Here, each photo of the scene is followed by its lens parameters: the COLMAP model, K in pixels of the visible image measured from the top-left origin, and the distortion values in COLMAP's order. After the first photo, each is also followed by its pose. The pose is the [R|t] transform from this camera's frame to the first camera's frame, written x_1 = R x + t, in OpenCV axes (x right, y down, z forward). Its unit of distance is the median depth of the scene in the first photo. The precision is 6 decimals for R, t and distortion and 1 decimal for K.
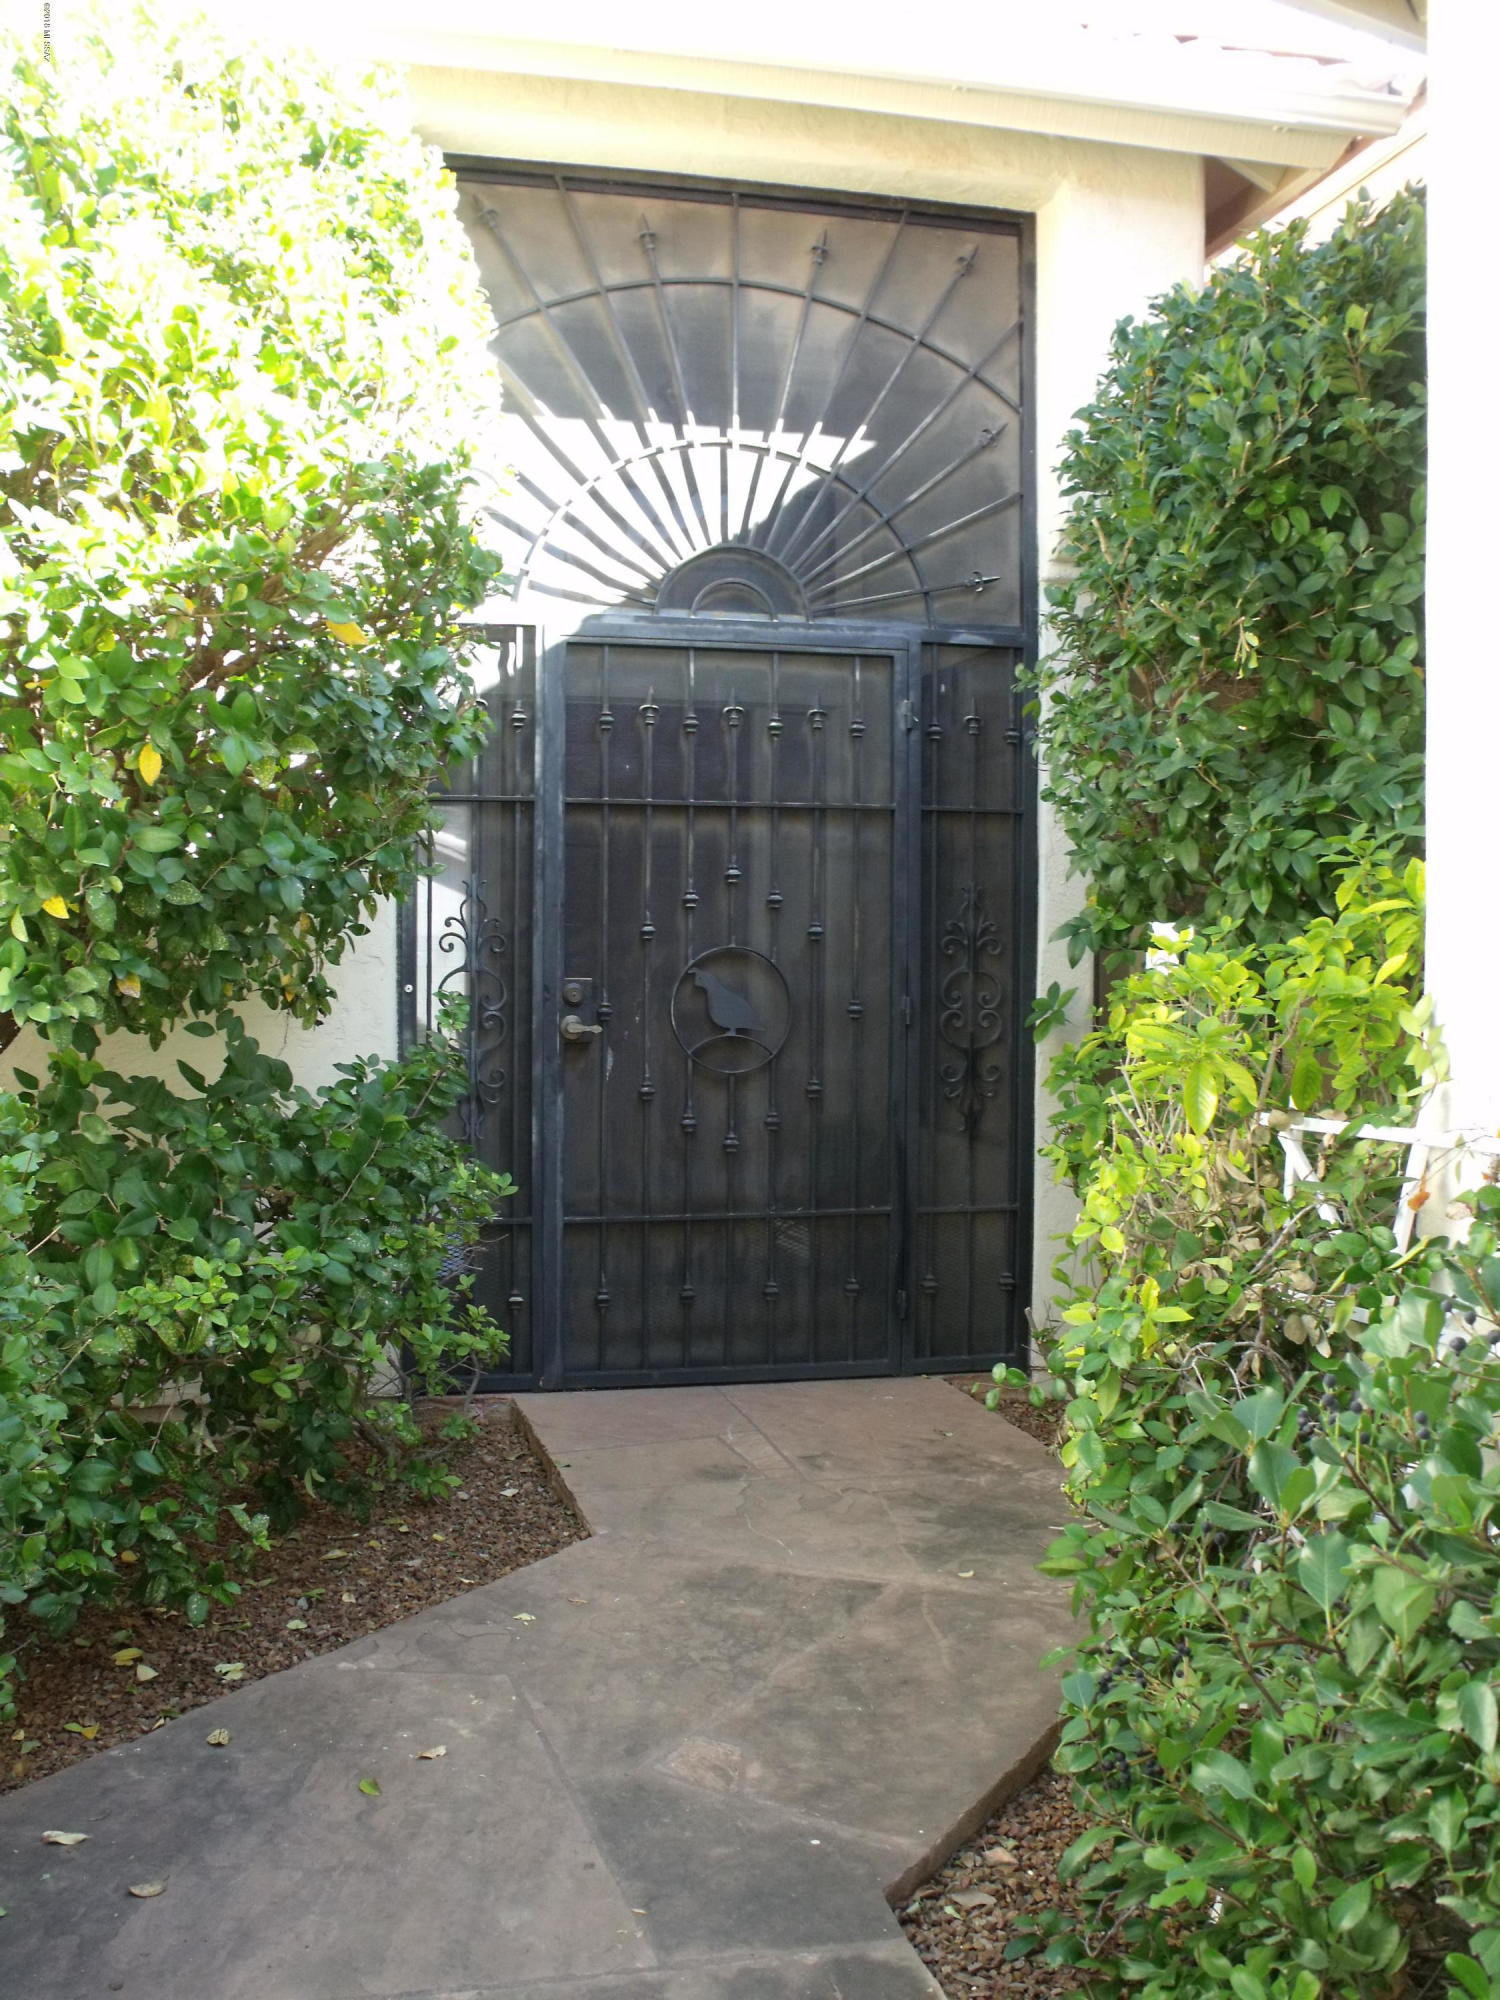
lens RADIAL K [[1921.9, 0, 750.0], [0, 1921.9, 1000.0], [0, 0, 1]] dist [-0.002974, -0.006795]
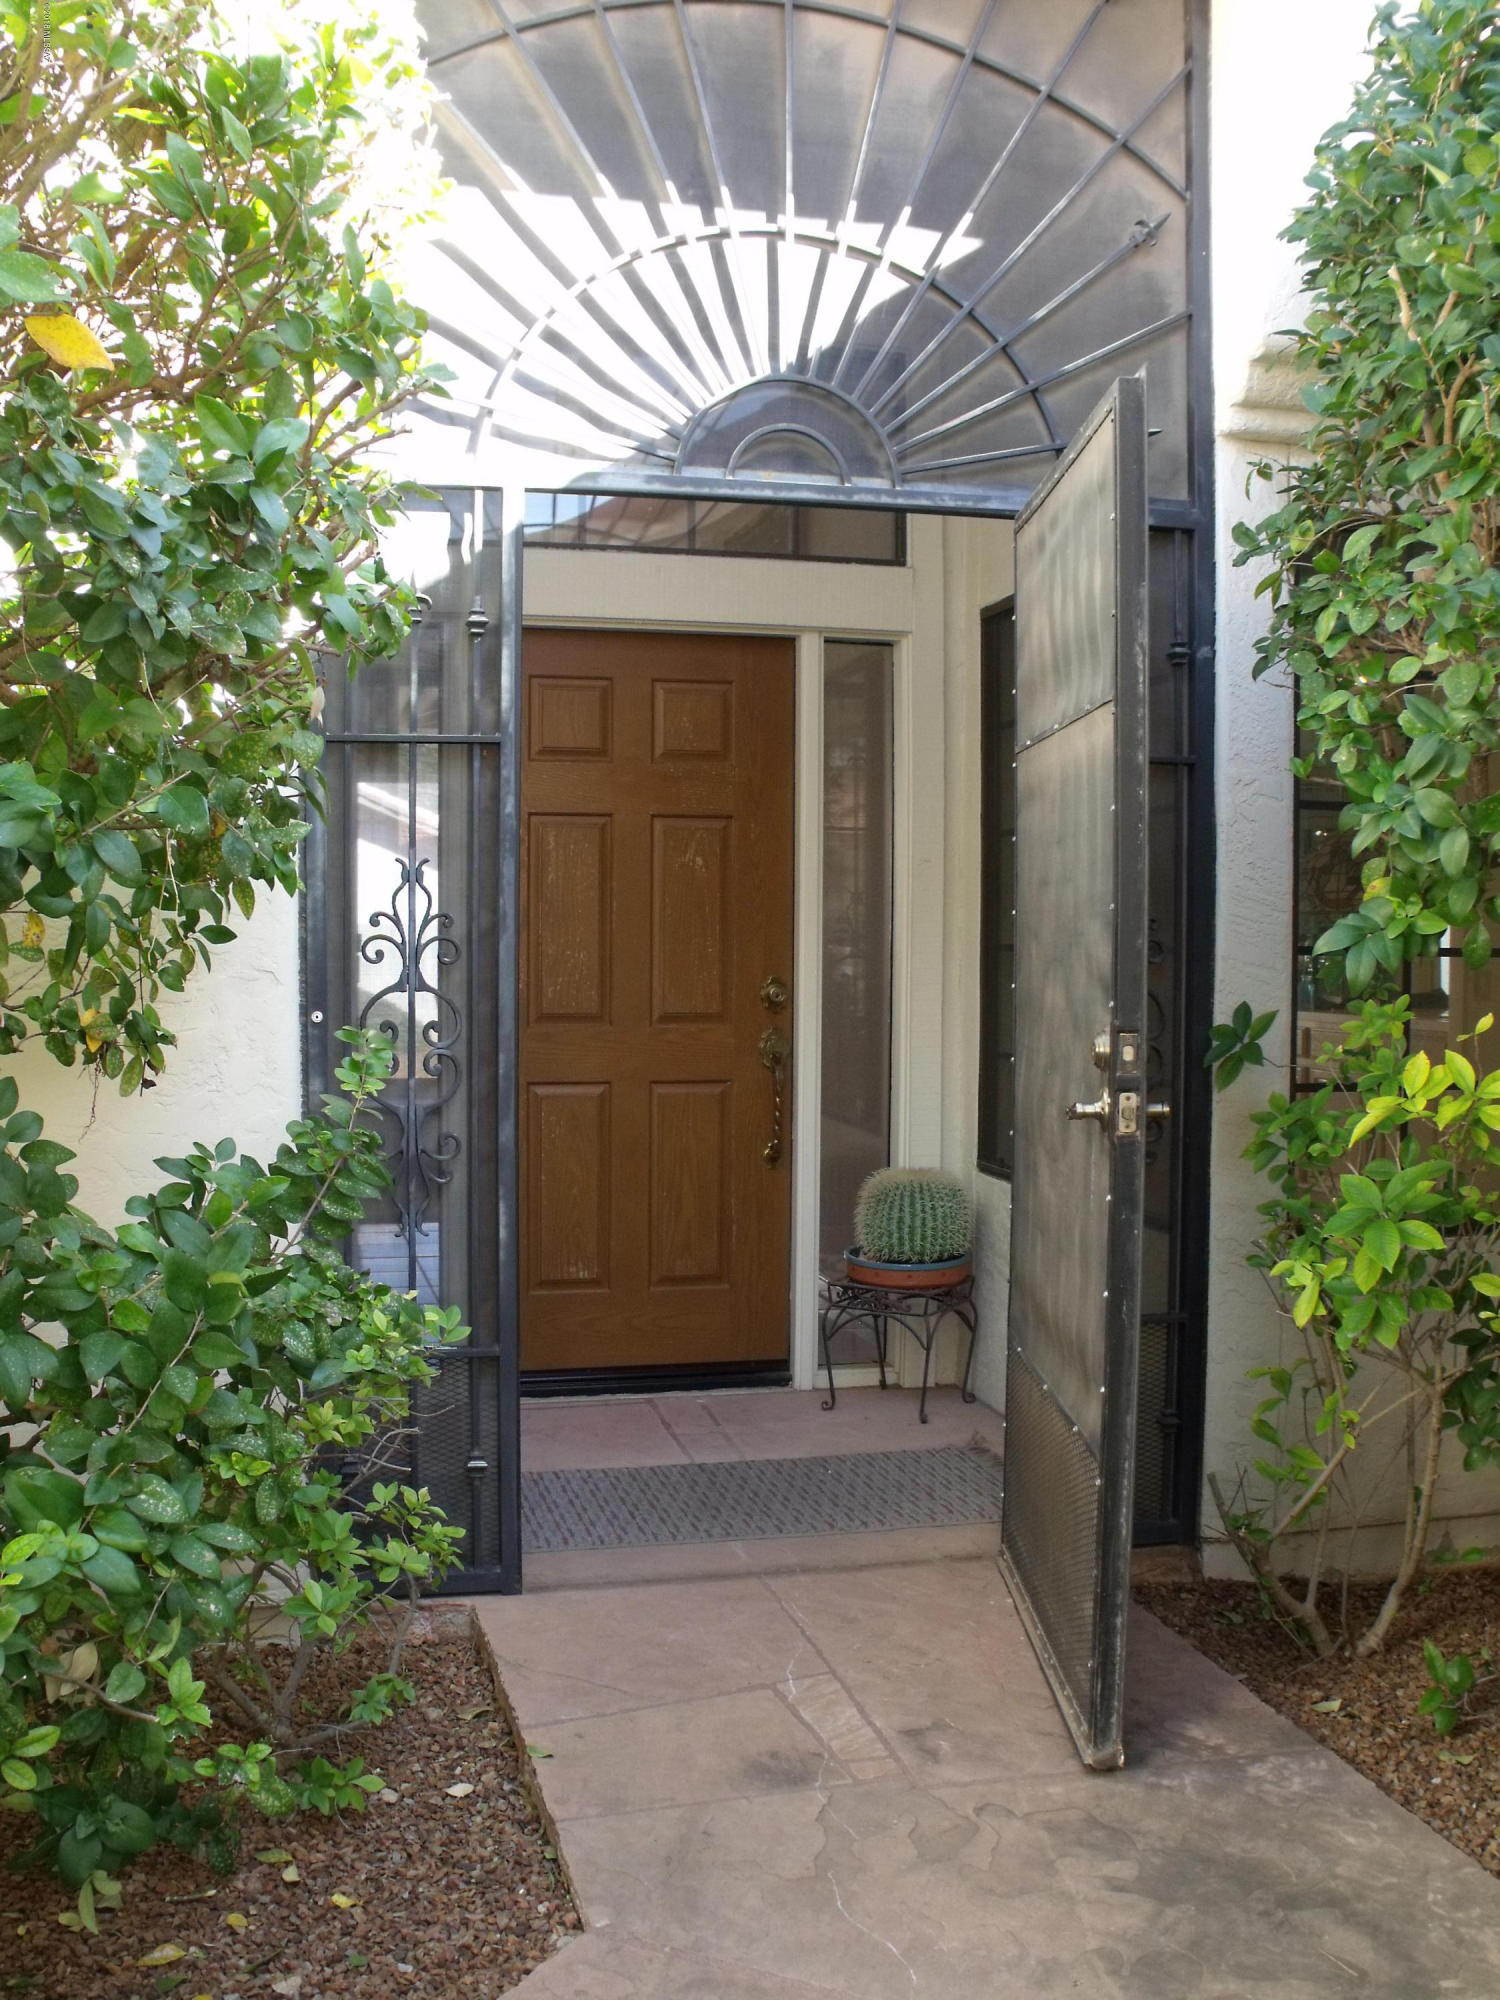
lens RADIAL K [[1929.7, 0, 750.0], [0, 1929.7, 1000.0], [0, 0, 1]] dist [0.000477, 0.011921]
pose [[0.999995, -0.001941, -0.002674, -0.020791], [0.001961, 0.999971, 0.007415, -0.016114], [0.002660, -0.007420, 0.999969, 0.299802]]
